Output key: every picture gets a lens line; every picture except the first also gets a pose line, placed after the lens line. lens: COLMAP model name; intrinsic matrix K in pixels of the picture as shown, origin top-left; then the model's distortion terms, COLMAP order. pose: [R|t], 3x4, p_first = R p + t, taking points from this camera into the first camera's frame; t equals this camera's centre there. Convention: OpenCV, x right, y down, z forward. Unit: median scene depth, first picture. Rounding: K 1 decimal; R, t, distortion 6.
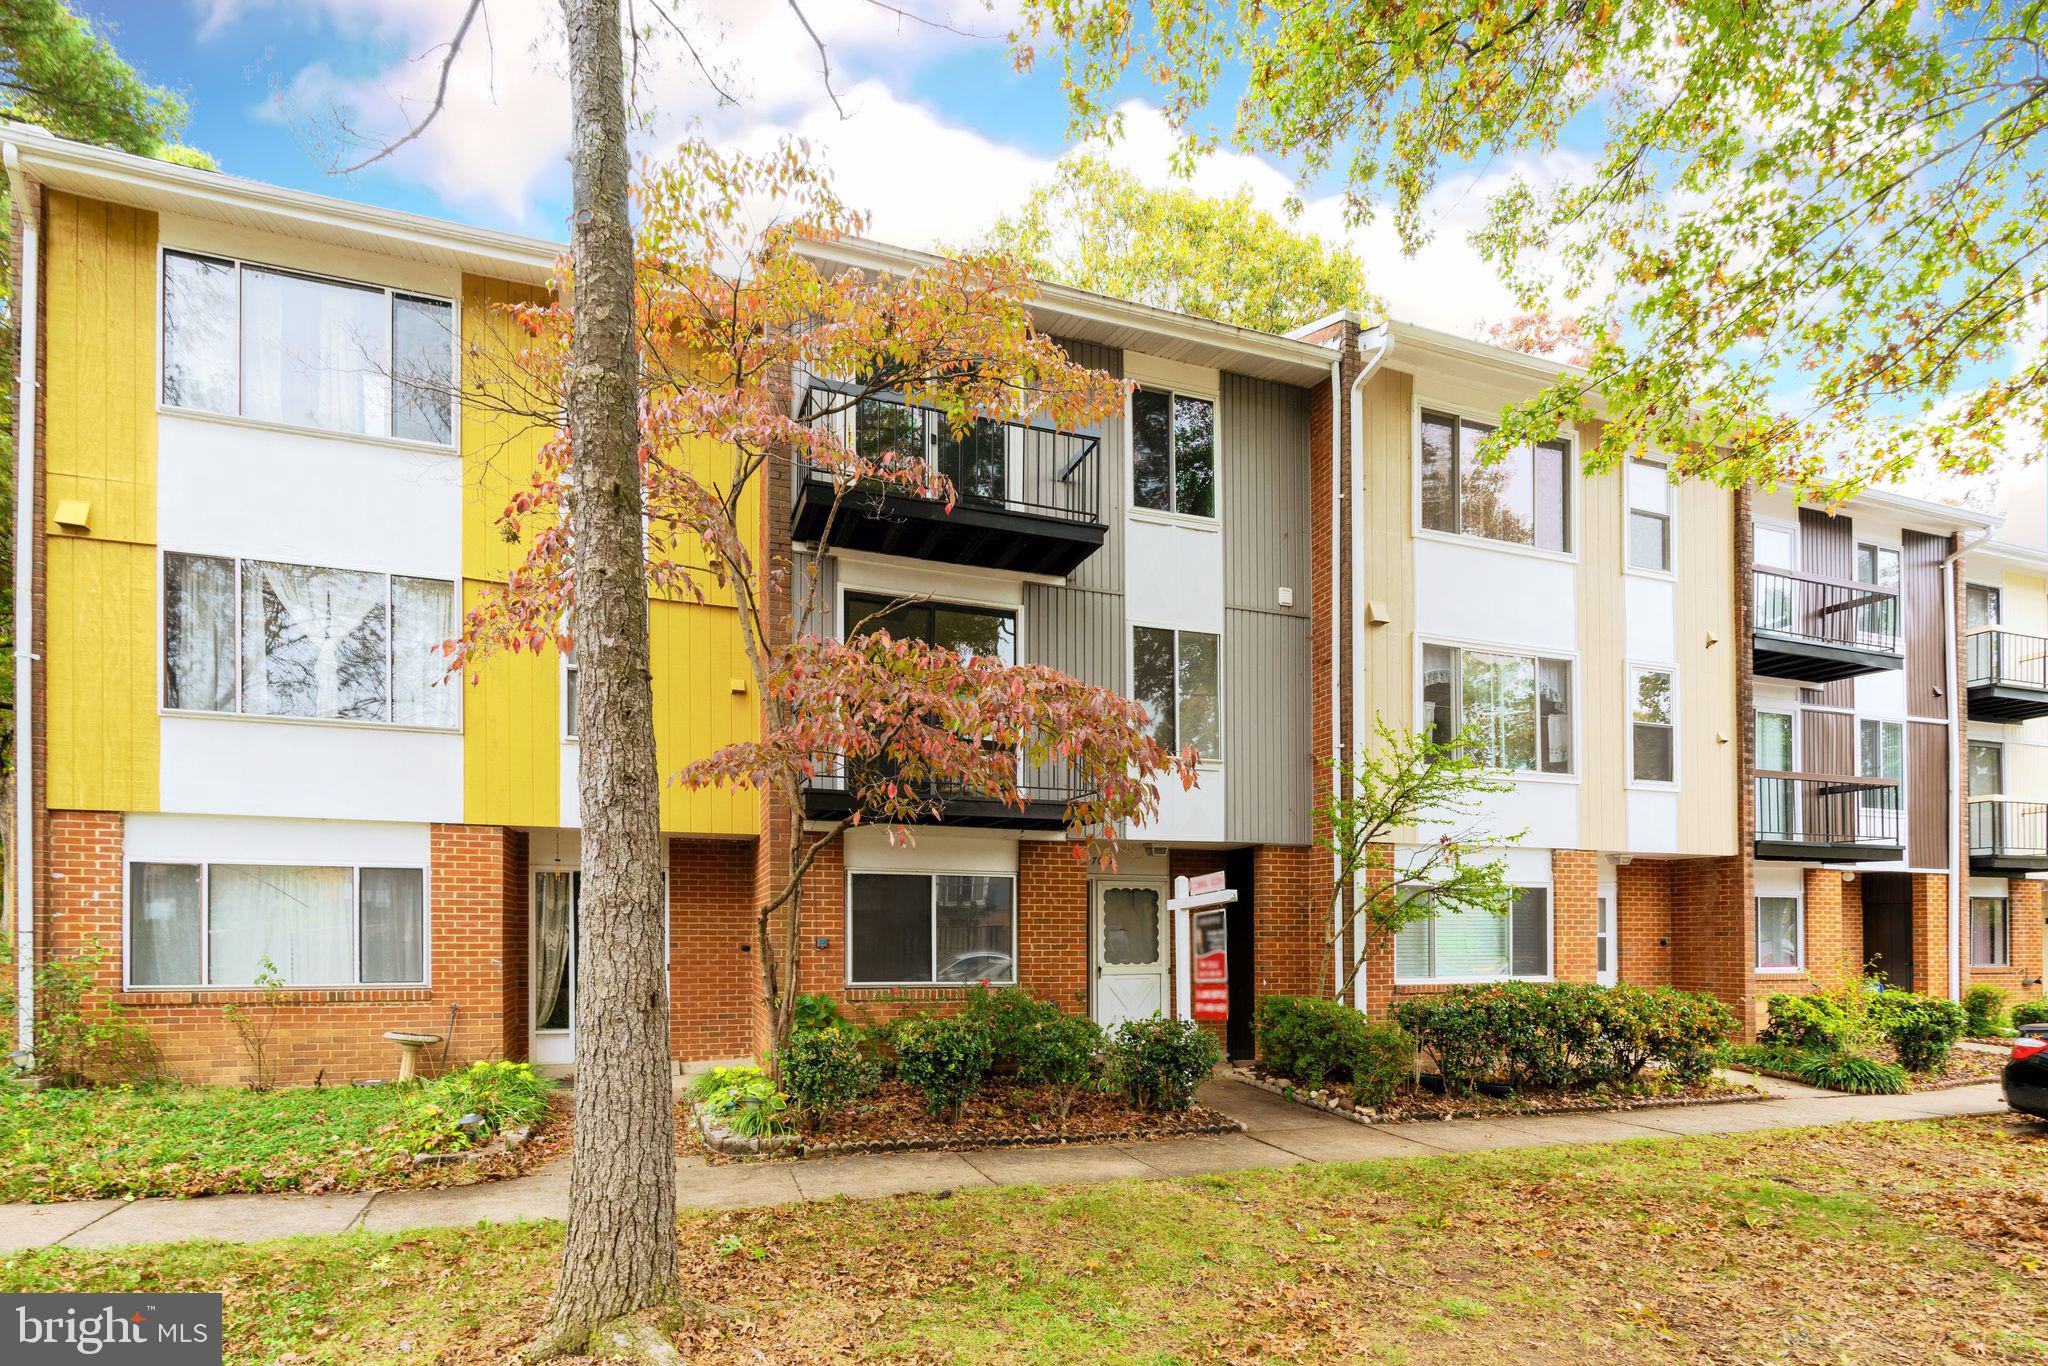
lens RADIAL K [[962.1, 0, 1024.0], [0, 962.1, 683.0], [0, 0, 1]] dist [-0.003186, 0.000785]
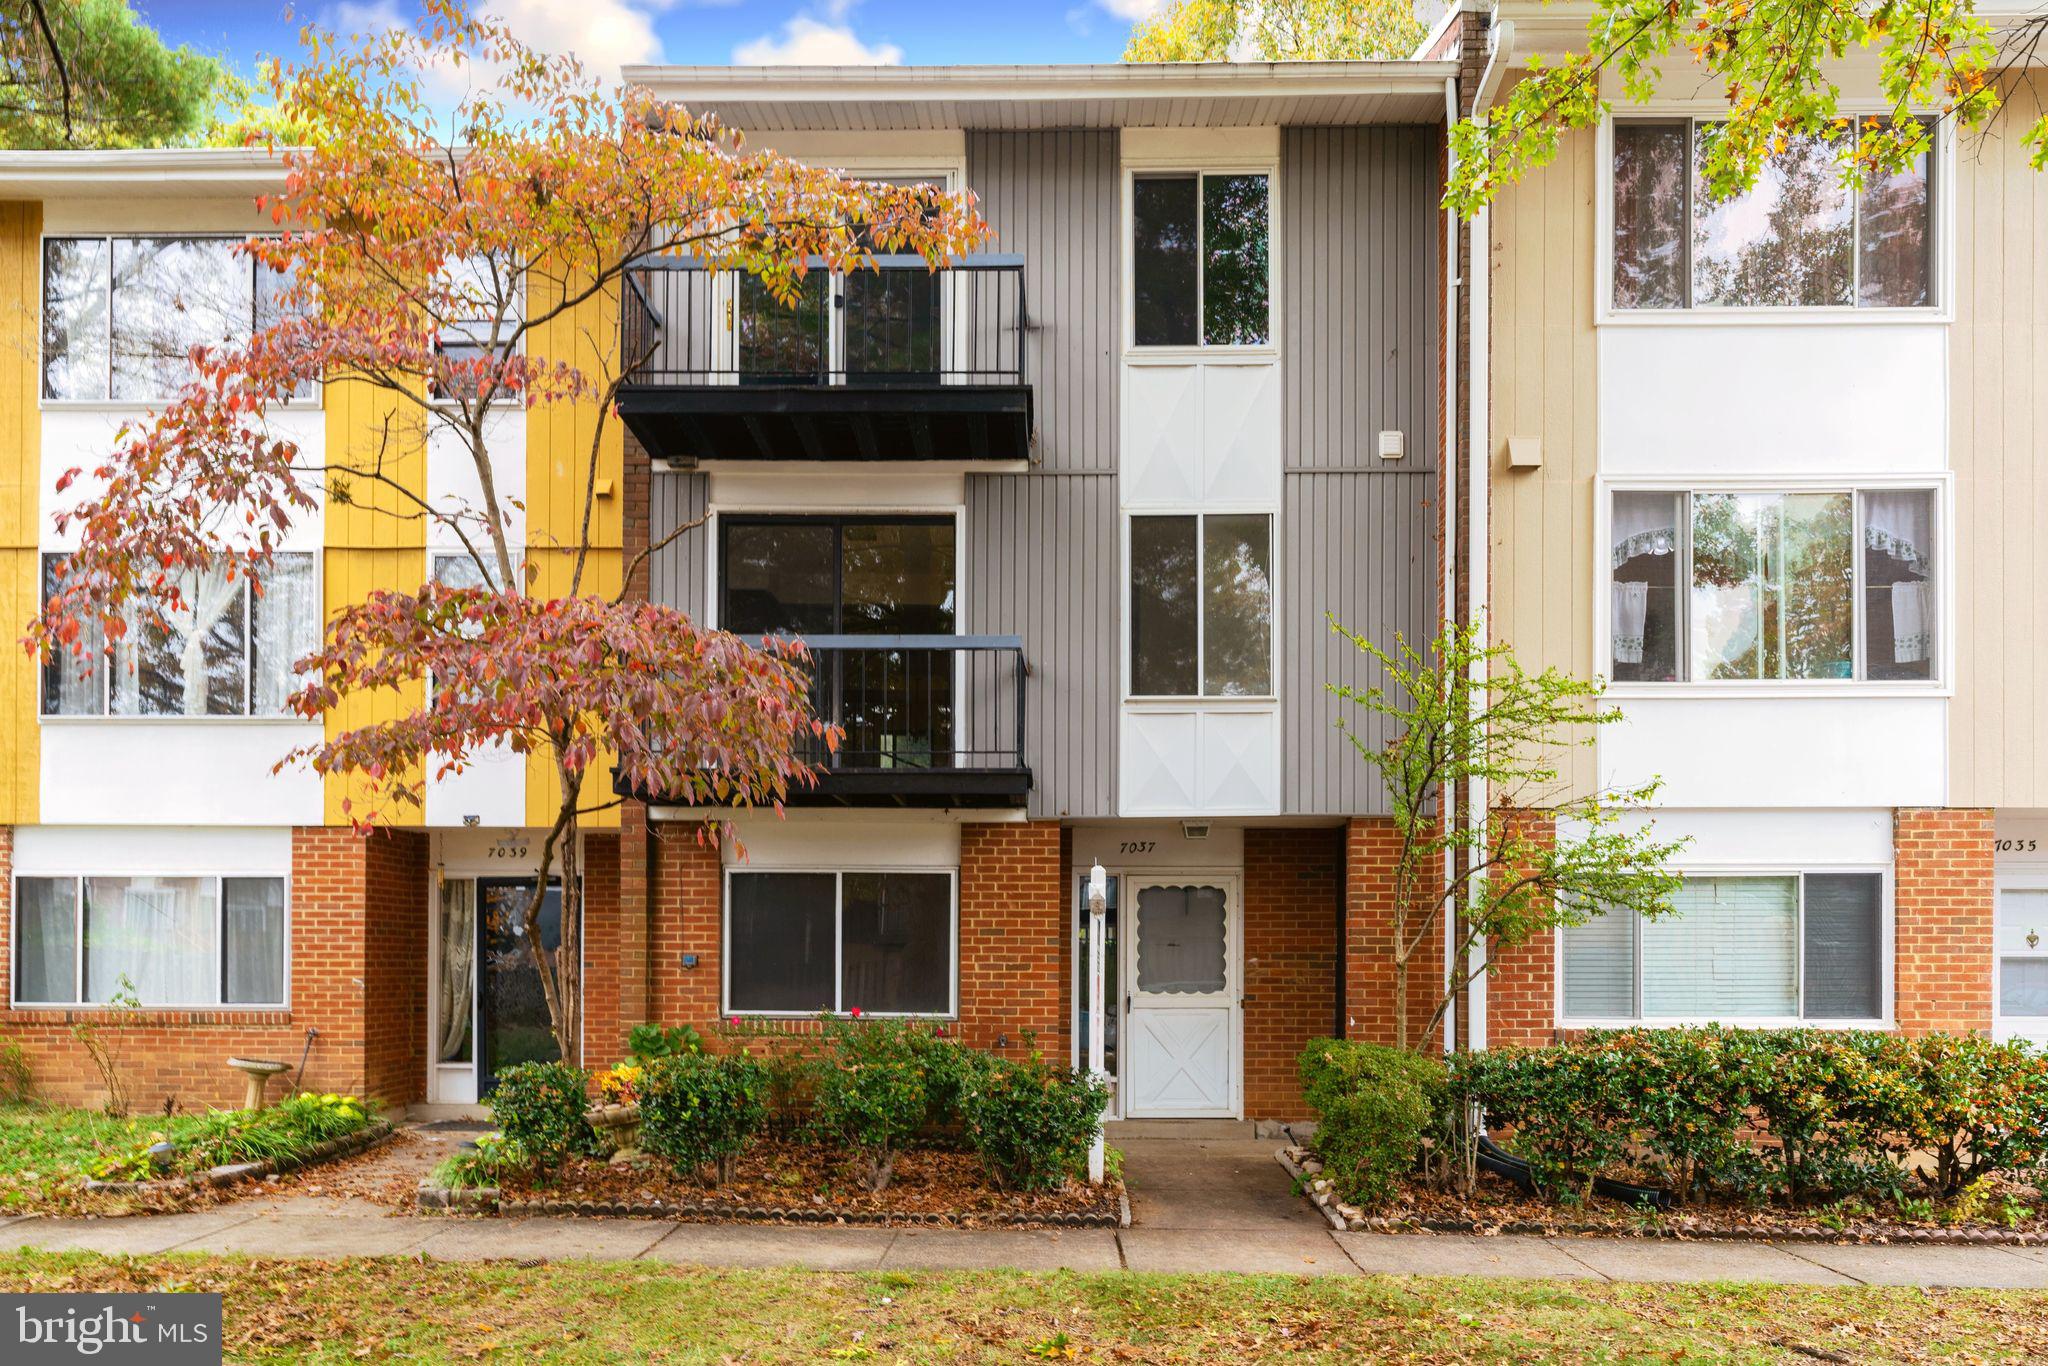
lens RADIAL K [[1354.6, 0, 1022.7], [0, 1354.6, 601.1], [0, 0, 1]] dist [0.002210, -0.000863]
pose [[0.940388, -0.086717, -0.328863, 0.422983], [0.085366, 0.996177, -0.018576, 0.017803], [0.329217, -0.010605, 0.944195, 0.034634]]
